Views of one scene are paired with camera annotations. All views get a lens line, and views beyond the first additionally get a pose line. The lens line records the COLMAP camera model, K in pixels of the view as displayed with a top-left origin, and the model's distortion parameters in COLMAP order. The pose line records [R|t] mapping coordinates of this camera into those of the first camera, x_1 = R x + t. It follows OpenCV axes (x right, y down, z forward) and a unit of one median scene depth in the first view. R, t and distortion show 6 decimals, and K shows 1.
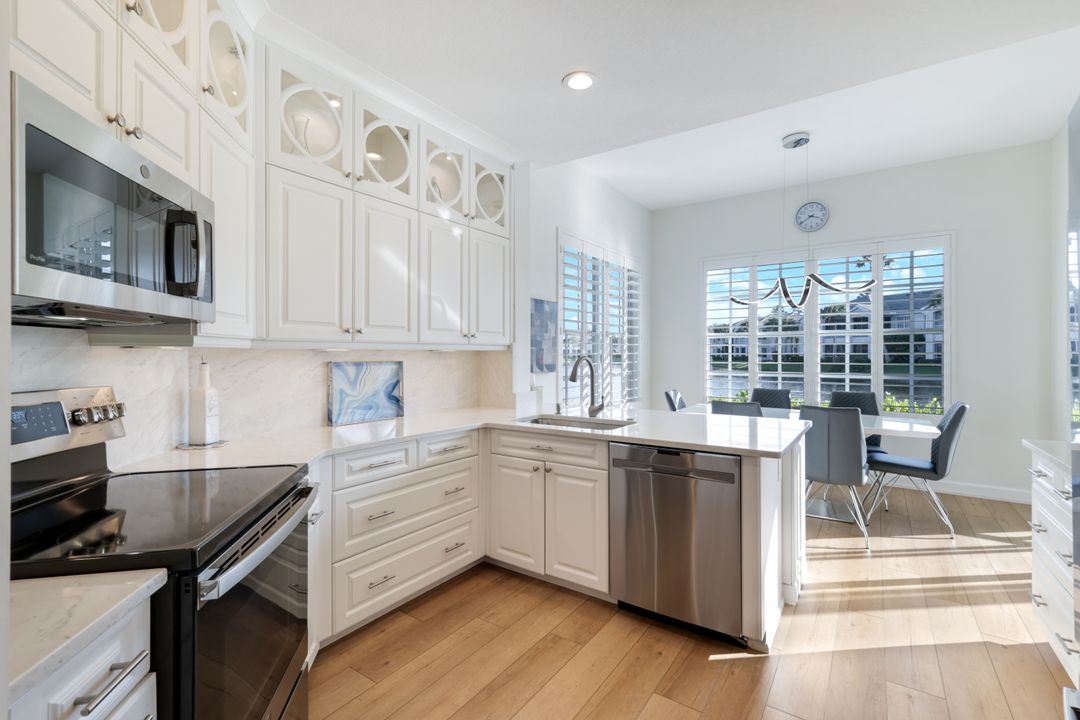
lens RADIAL K [[466.8, 0, 530.4], [0, 466.8, 354.7], [0, 0, 1]] dist [-0.001117, 0.000694]
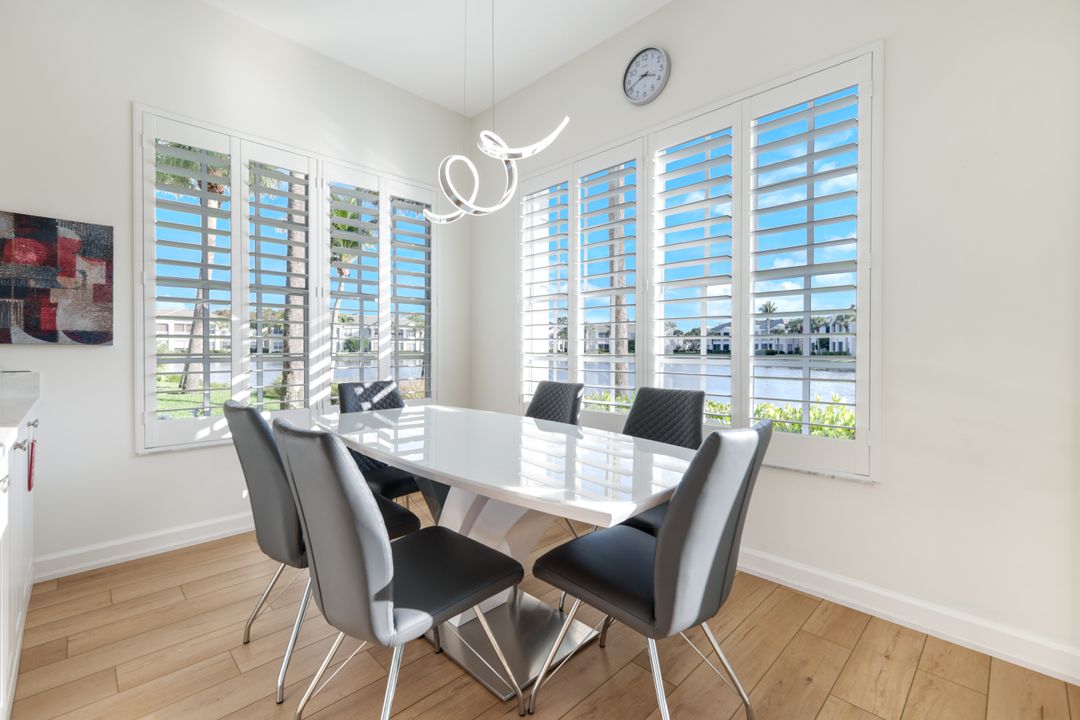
lens RADIAL K [[466.8, 0, 522.7], [0, 466.8, 352.9], [0, 0, 1]] dist [-0.001117, 0.000694]
pose [[0.987121, 0.001096, -0.159971, 0.900093], [0.000086, 0.999973, 0.007381, 0.057396], [0.159974, -0.007300, 0.987094, 0.686417]]
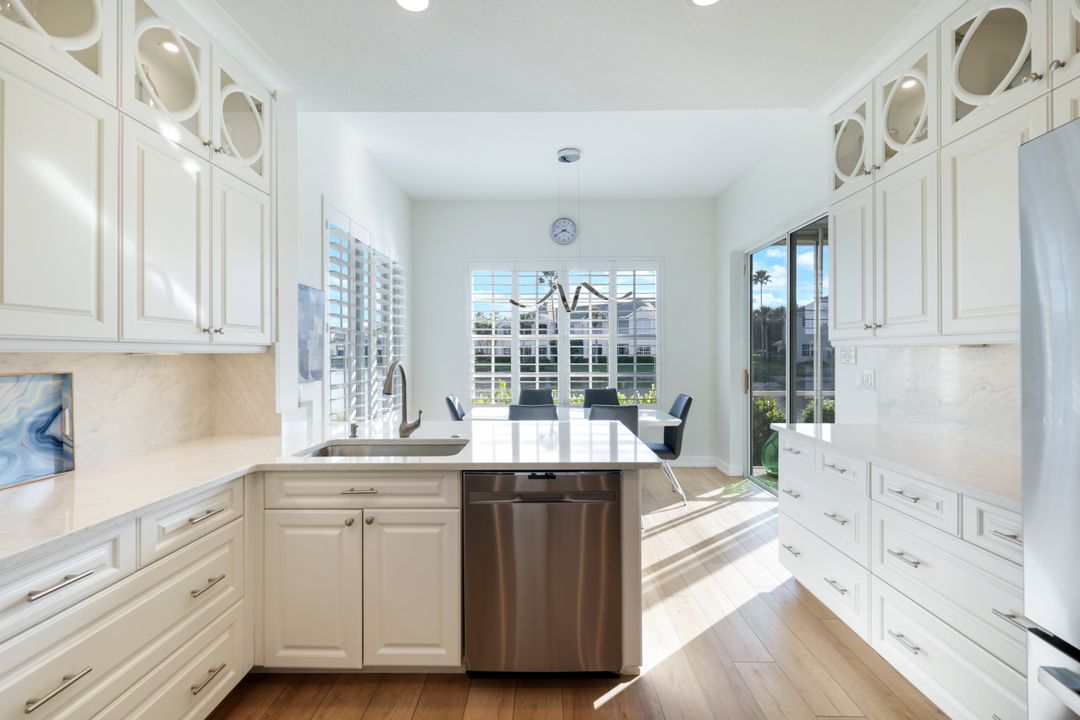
lens RADIAL K [[466.8, 0, 534.2], [0, 466.8, 354.3], [0, 0, 1]] dist [-0.001117, 0.000694]
pose [[0.825893, -0.002649, 0.563820, -0.127955], [0.004401, 0.999989, -0.001748, -0.004914], [-0.563809, 0.003925, 0.825896, 0.216218]]
